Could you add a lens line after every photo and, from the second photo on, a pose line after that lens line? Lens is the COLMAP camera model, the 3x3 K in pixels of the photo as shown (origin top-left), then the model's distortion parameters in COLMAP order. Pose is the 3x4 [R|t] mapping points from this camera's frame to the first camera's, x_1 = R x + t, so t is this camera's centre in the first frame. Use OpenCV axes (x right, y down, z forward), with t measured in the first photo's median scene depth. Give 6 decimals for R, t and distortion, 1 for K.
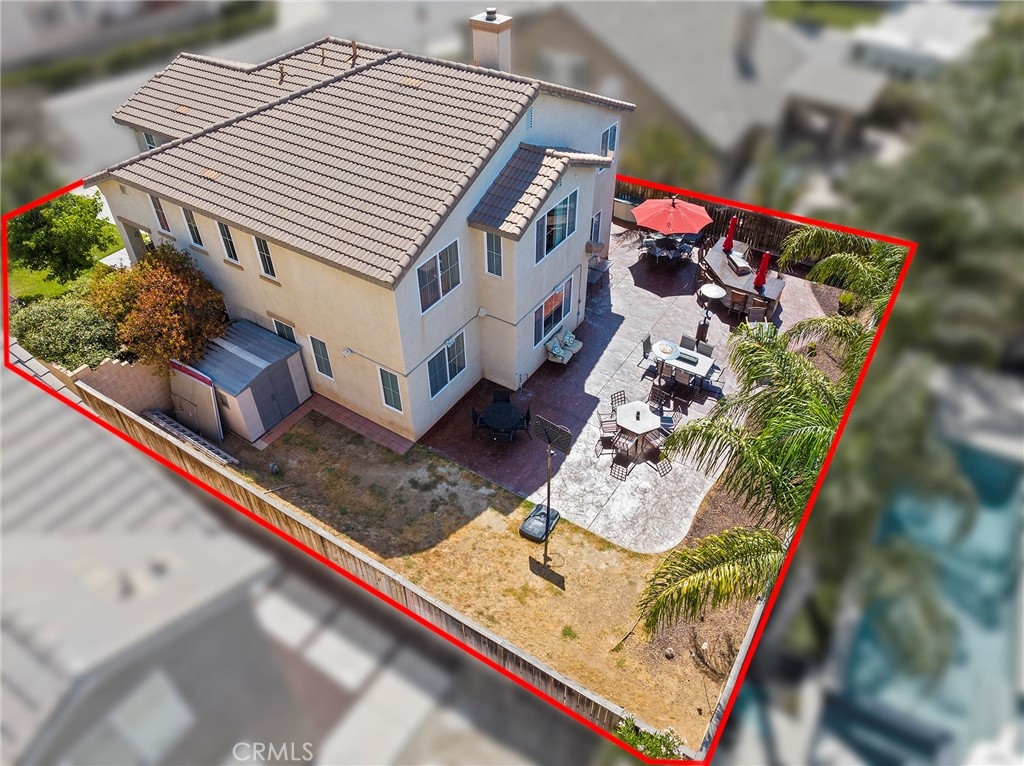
lens RADIAL K [[719.2, 0, 511.1], [0, 719.2, 378.2], [0, 0, 1]] dist [-0.034597, -0.000133]
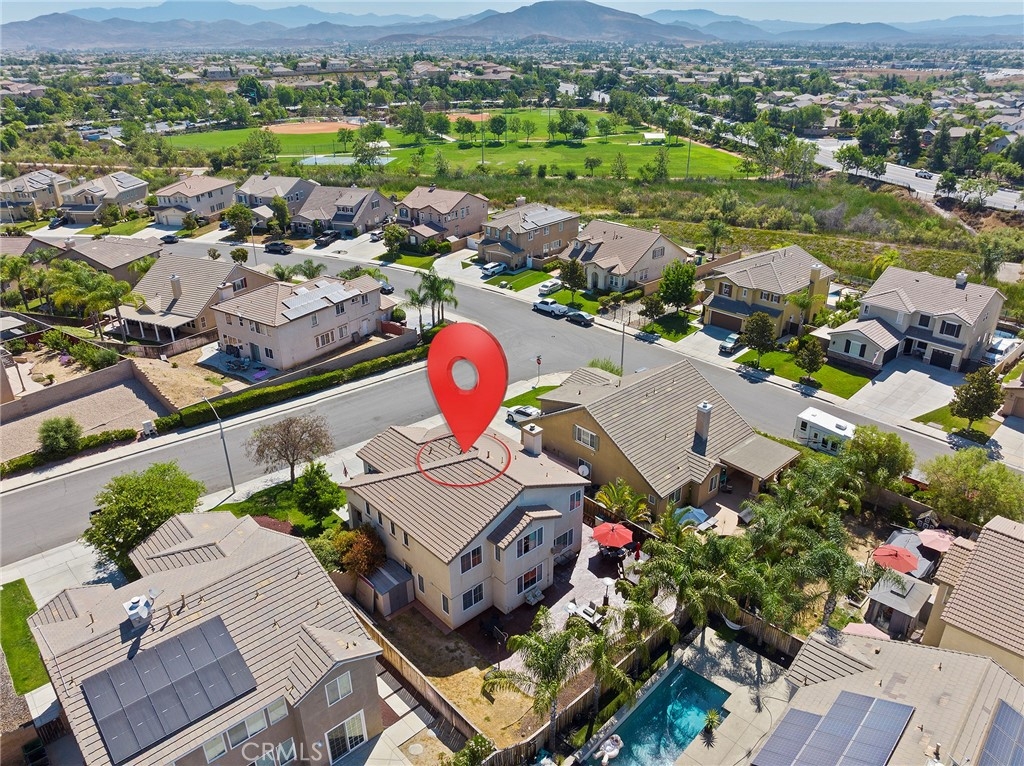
lens RADIAL K [[719.2, 0, 511.1], [0, 719.2, 378.2], [0, 0, 1]] dist [-0.034597, -0.000133]
pose [[0.967408, 0.104742, -0.230543, 0.484136], [-0.165090, 0.951231, -0.260586, -0.108041], [0.192006, 0.290154, 0.937520, -1.308316]]
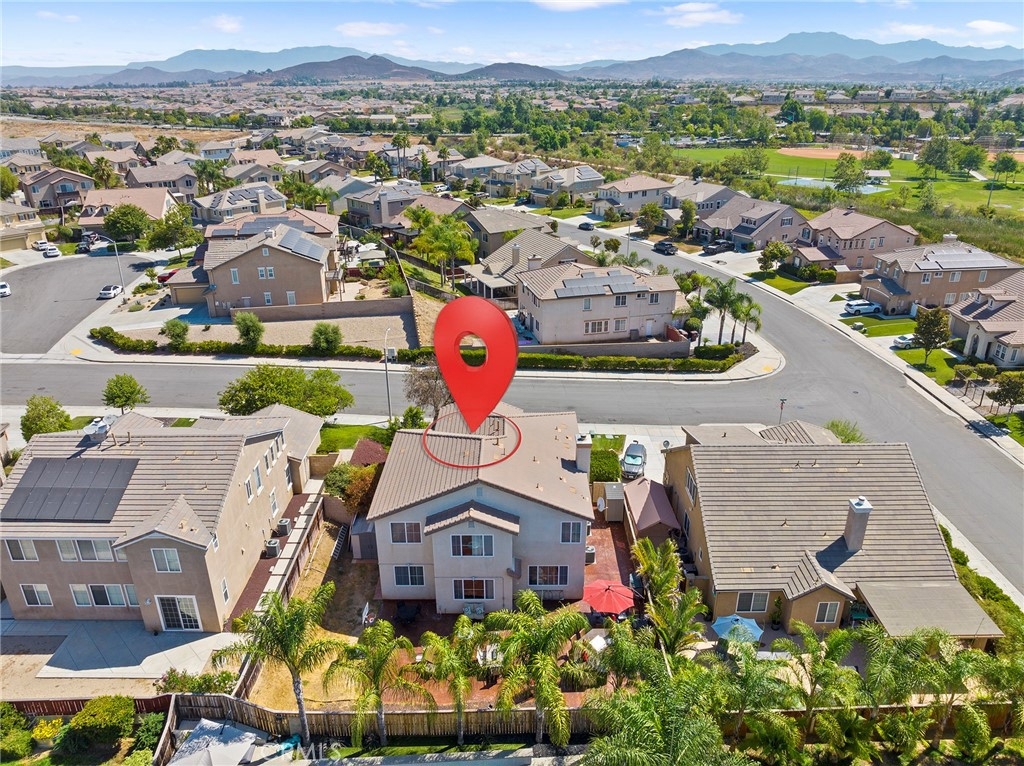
lens RADIAL K [[719.2, 0, 511.1], [0, 719.2, 378.2], [0, 0, 1]] dist [-0.034597, -0.000133]
pose [[0.542286, 0.322193, -0.775962, 1.514871], [-0.552899, 0.832247, -0.040833, -0.581490], [0.632636, 0.451172, 0.629456, -0.363810]]
